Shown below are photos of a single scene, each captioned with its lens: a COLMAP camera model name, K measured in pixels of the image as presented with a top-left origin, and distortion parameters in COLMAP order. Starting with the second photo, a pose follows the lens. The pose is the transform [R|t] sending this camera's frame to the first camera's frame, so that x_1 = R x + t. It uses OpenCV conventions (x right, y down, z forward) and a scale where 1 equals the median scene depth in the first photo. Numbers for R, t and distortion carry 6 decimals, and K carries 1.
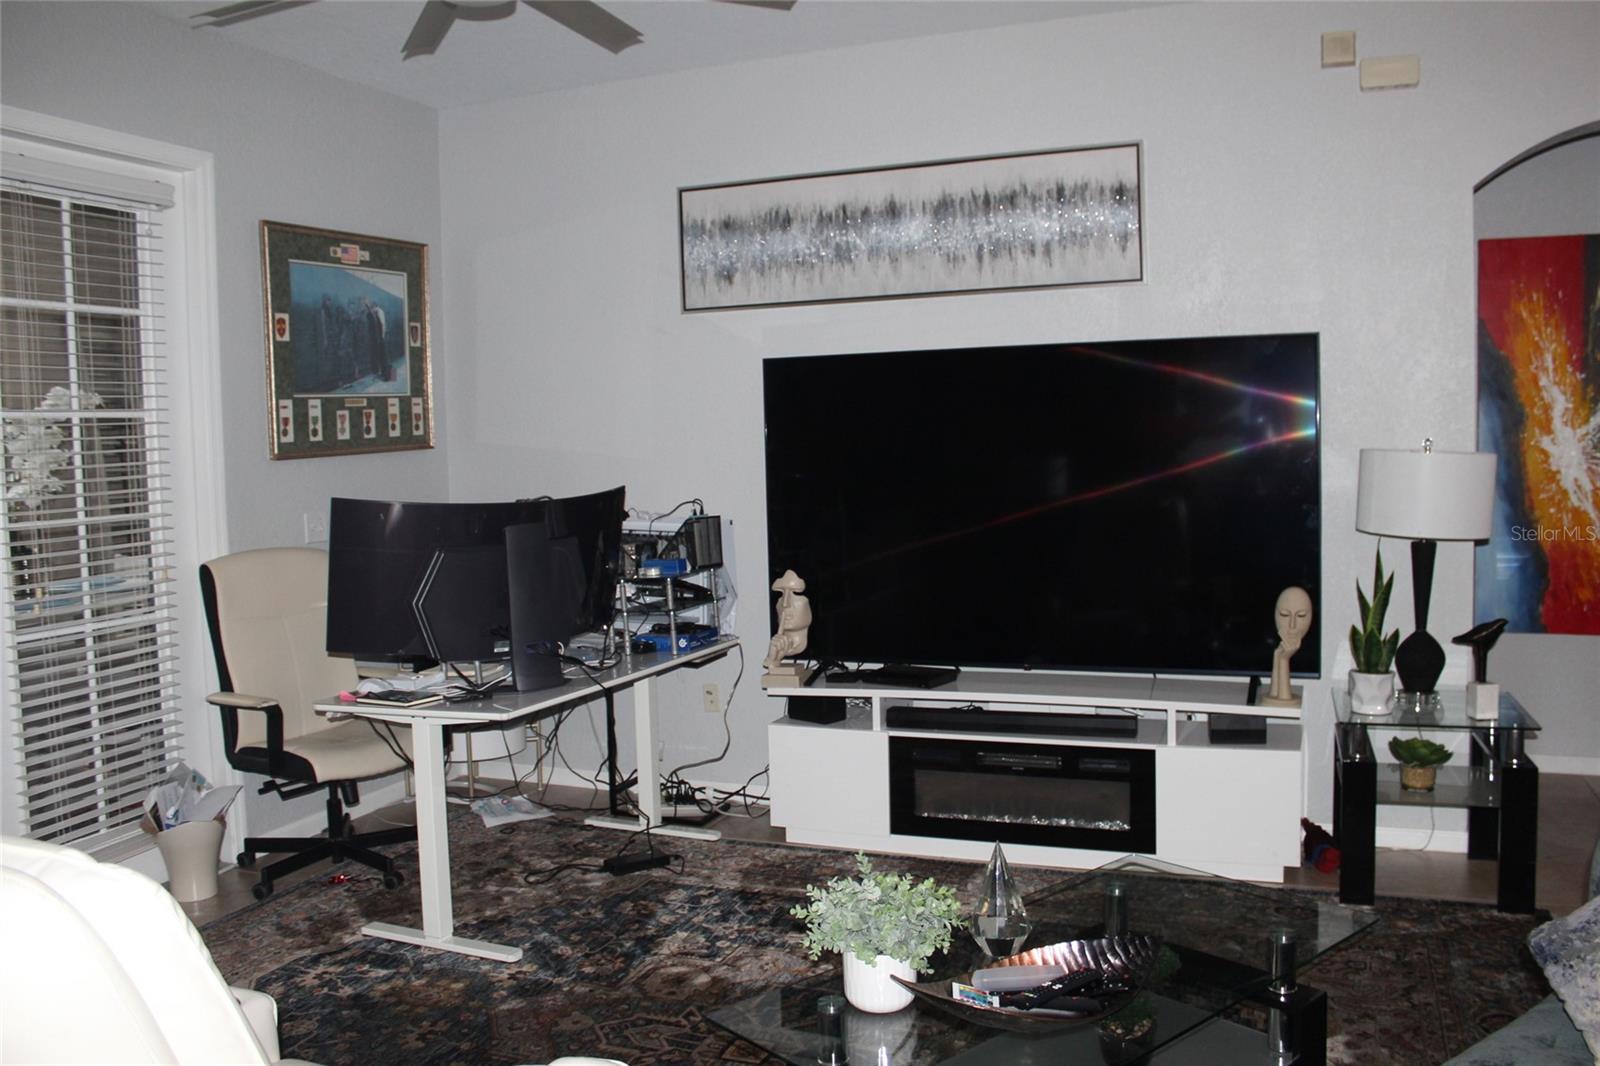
lens RADIAL K [[1362.4, 0, 797.3], [0, 1362.4, 539.2], [0, 0, 1]] dist [-0.132122, 0.088023]
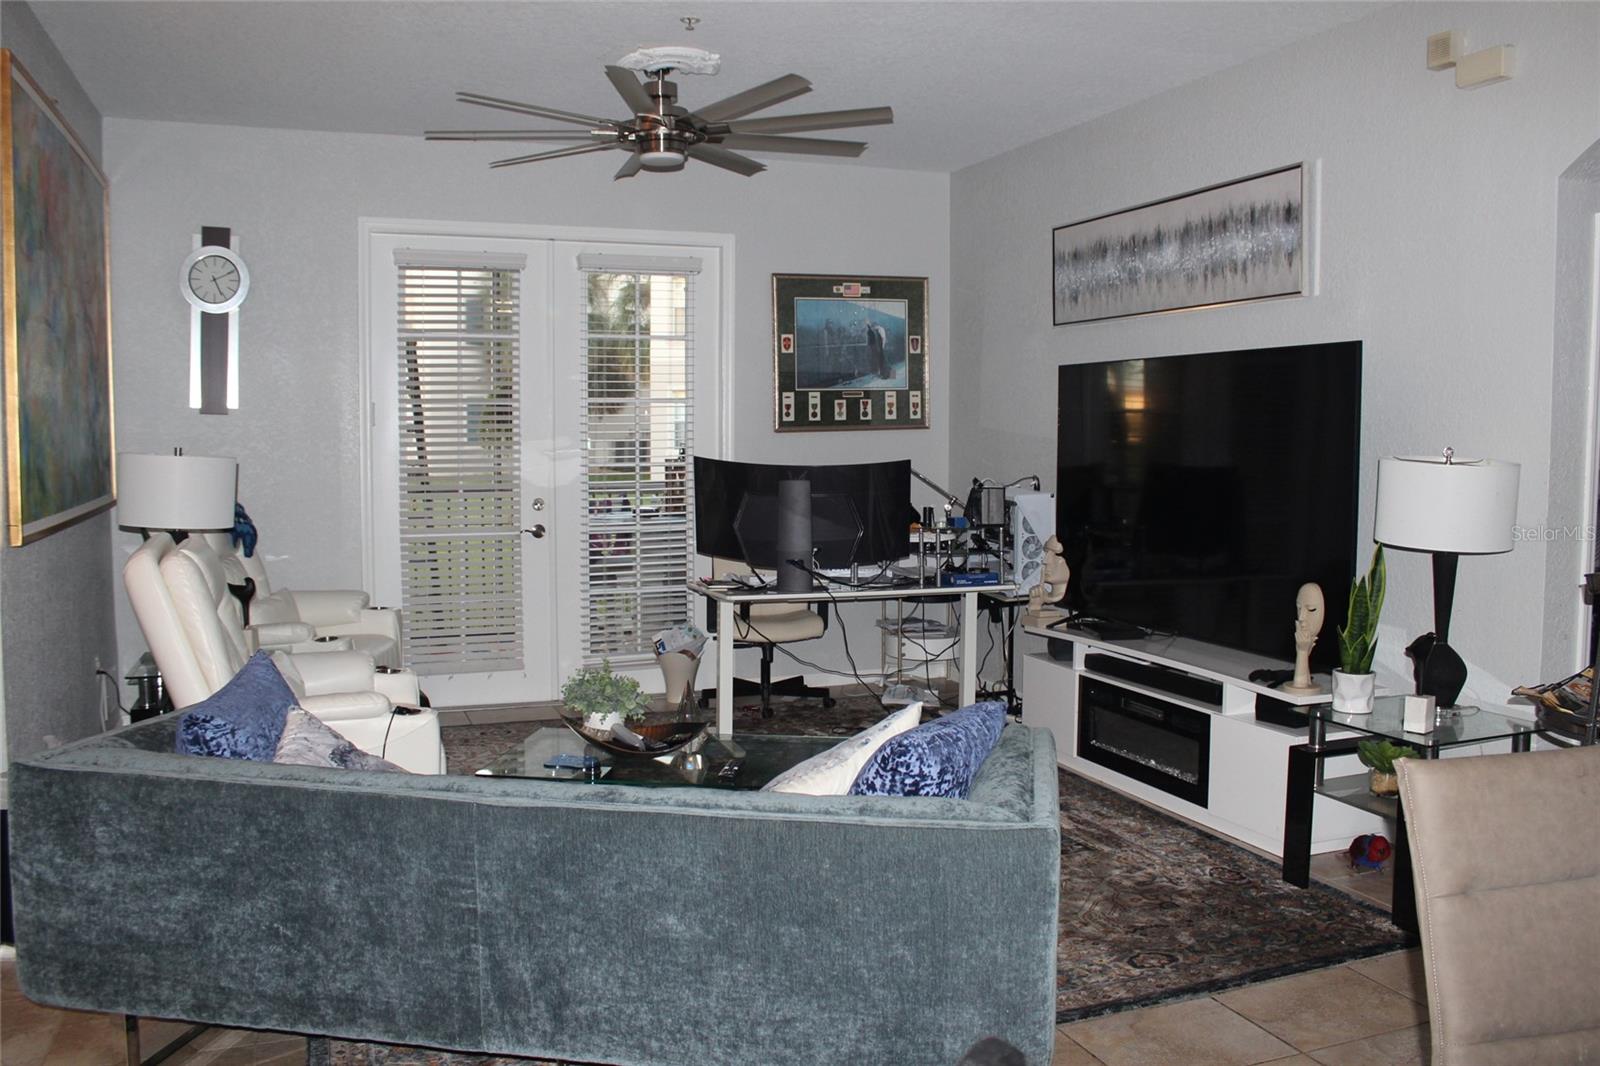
lens RADIAL K [[1362.4, 0, 805.5], [0, 1362.4, 526.3], [0, 0, 1]] dist [-0.132122, 0.088023]
pose [[0.677906, 0.081163, -0.730655, 0.728877], [-0.075378, 0.996323, 0.040739, -0.018427], [0.731274, 0.027458, 0.681531, -0.012975]]
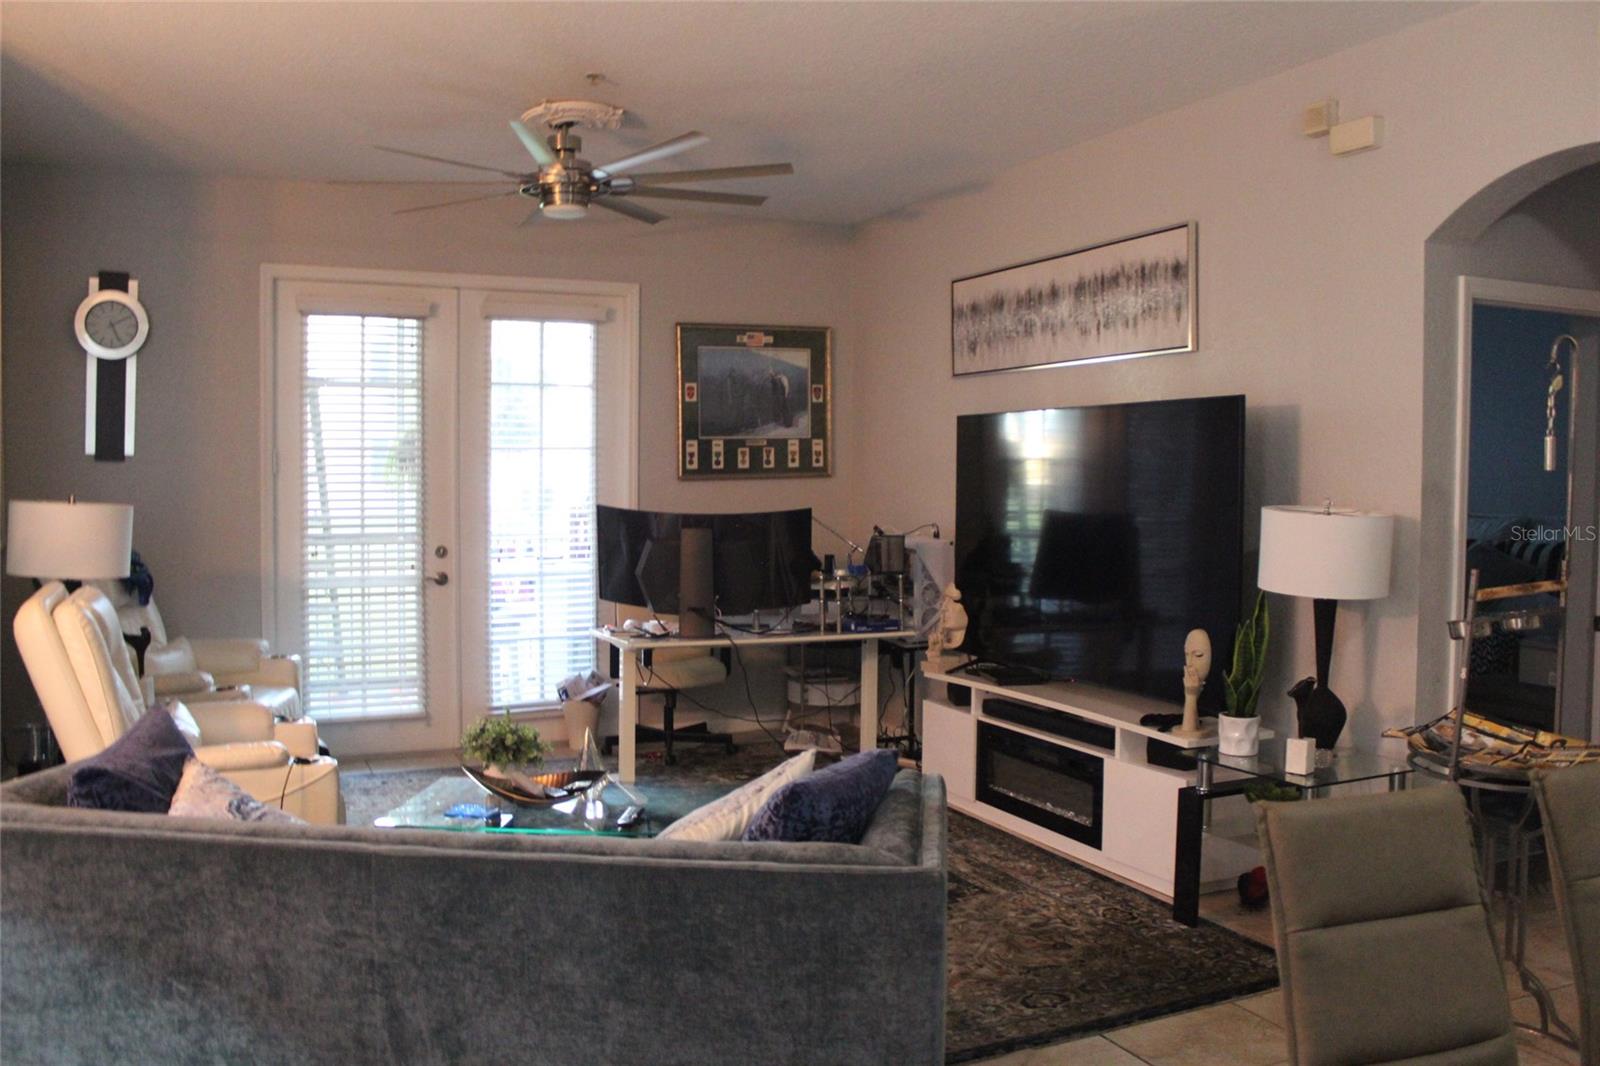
lens RADIAL K [[1362.4, 0, 804.8], [0, 1362.4, 531.4], [0, 0, 1]] dist [-0.132122, 0.088023]
pose [[0.724995, 0.060412, -0.686100, 0.742234], [-0.076598, 0.997039, 0.006851, -0.022091], [0.684482, 0.047587, 0.727475, -0.017547]]
